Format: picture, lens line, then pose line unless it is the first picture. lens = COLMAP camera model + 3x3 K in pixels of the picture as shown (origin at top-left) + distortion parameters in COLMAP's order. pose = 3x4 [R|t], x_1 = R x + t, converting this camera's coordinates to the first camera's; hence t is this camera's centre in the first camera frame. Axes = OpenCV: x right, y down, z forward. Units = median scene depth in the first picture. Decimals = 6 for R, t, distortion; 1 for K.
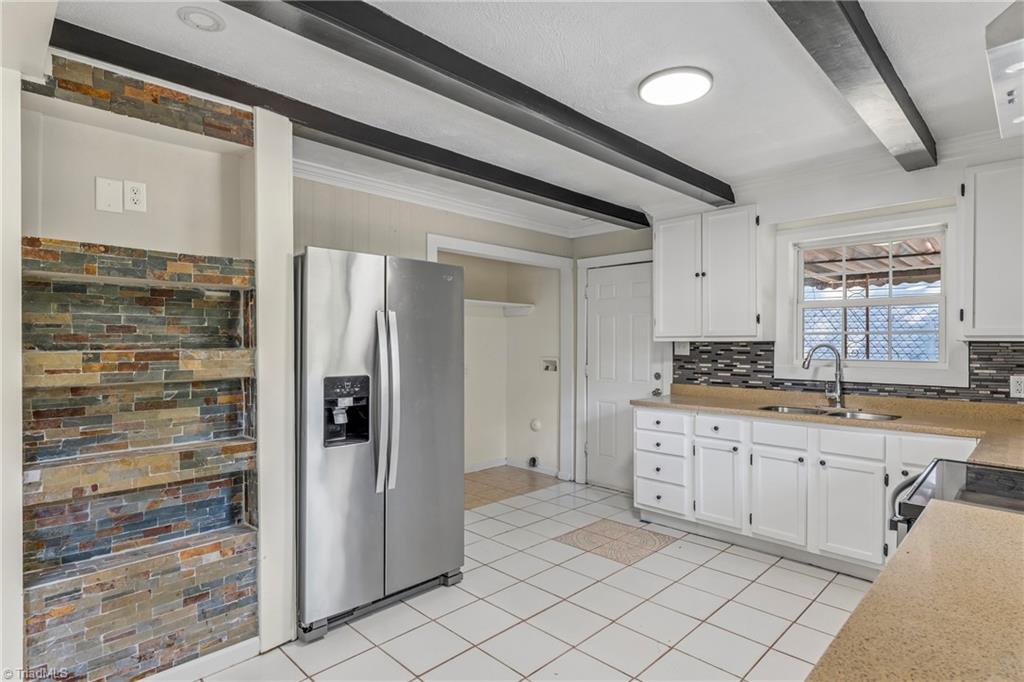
lens RADIAL K [[533.6, 0, 509.3], [0, 533.6, 342.2], [0, 0, 1]] dist [0.007830, -0.002686]
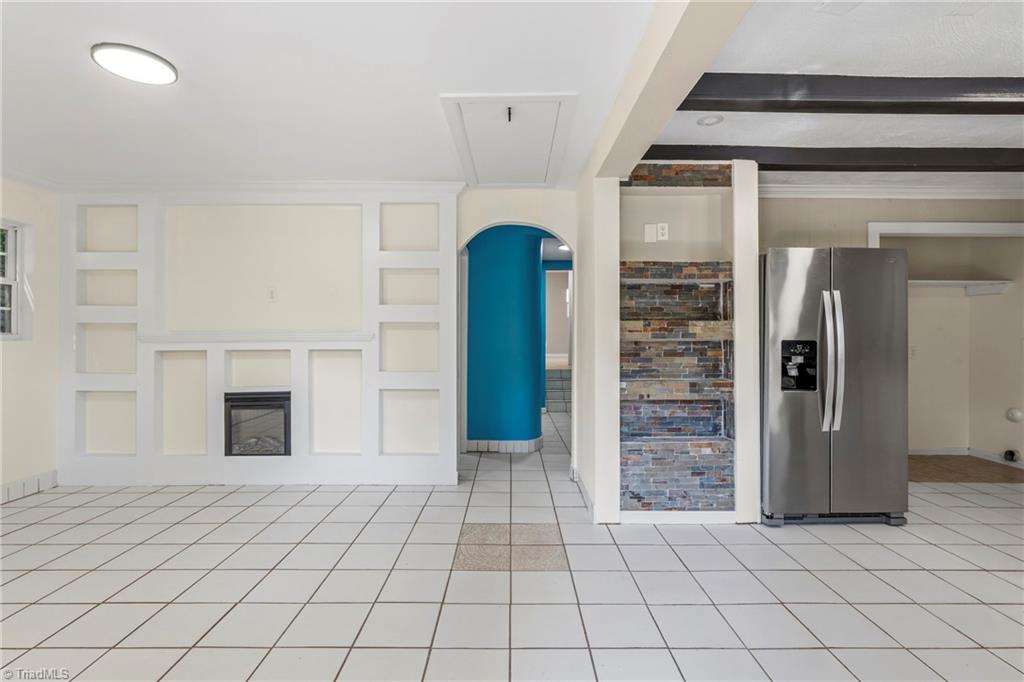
lens RADIAL K [[475.4, 0, 513.8], [0, 475.4, 335.2], [0, 0, 1]] dist [-0.005320, 0.002421]
pose [[0.711323, 0.000207, -0.702865, 0.020292], [-0.001532, 0.999998, -0.001256, 0.043940], [0.702863, 0.001970, 0.711322, -0.294837]]
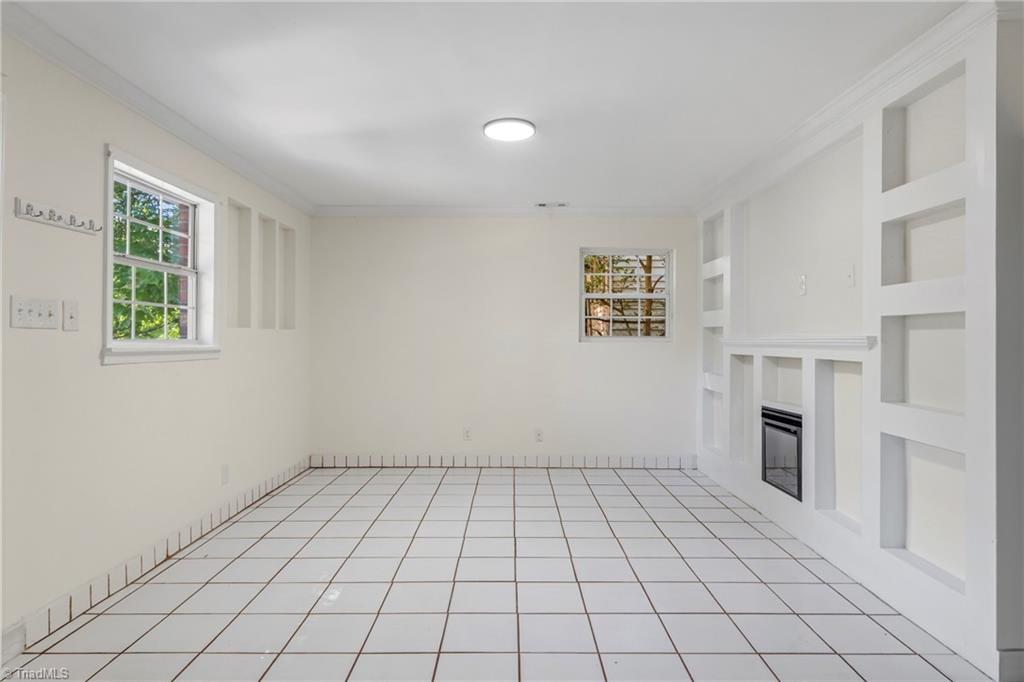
lens RADIAL K [[561.3, 0, 513.9], [0, 561.3, 336.5], [0, 0, 1]] dist [0.011959, -0.001889]
pose [[-0.696977, -0.003753, -0.717084, -0.103578], [-0.005106, 0.999987, -0.000271, 0.041697], [0.717076, 0.003473, -0.696987, 0.565703]]
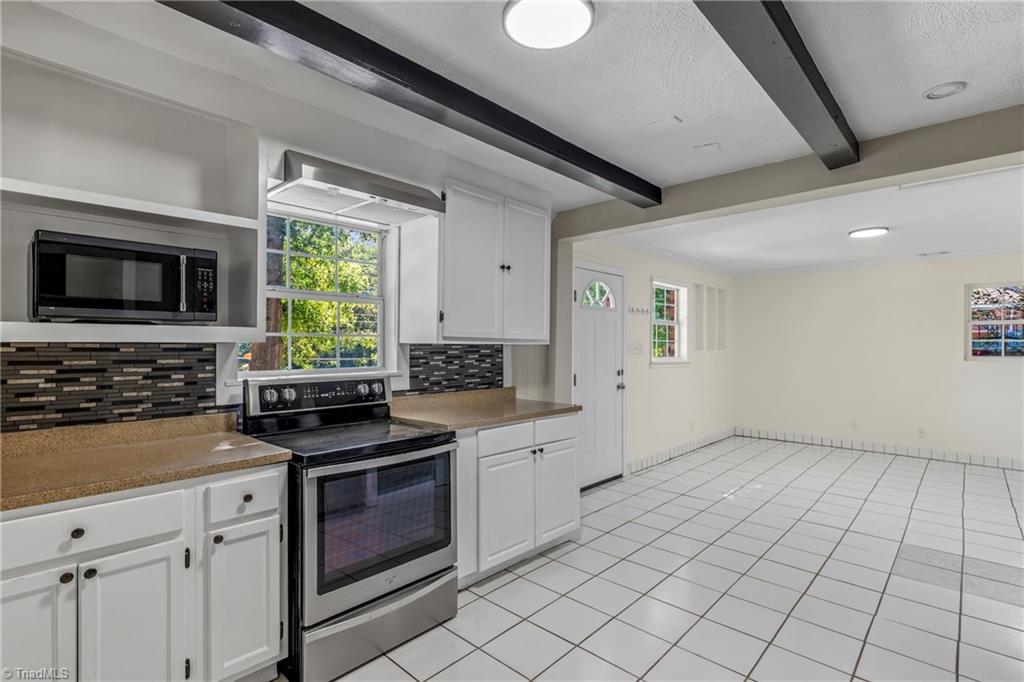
lens RADIAL K [[495.6, 0, 525.1], [0, 495.6, 344.8], [0, 0, 1]] dist [0.006637, -0.001510]
pose [[-0.998019, -0.004580, -0.062748, 0.280782], [-0.004717, 0.999987, 0.002033, -0.000622], [0.062738, 0.002325, -0.998027, 1.288373]]
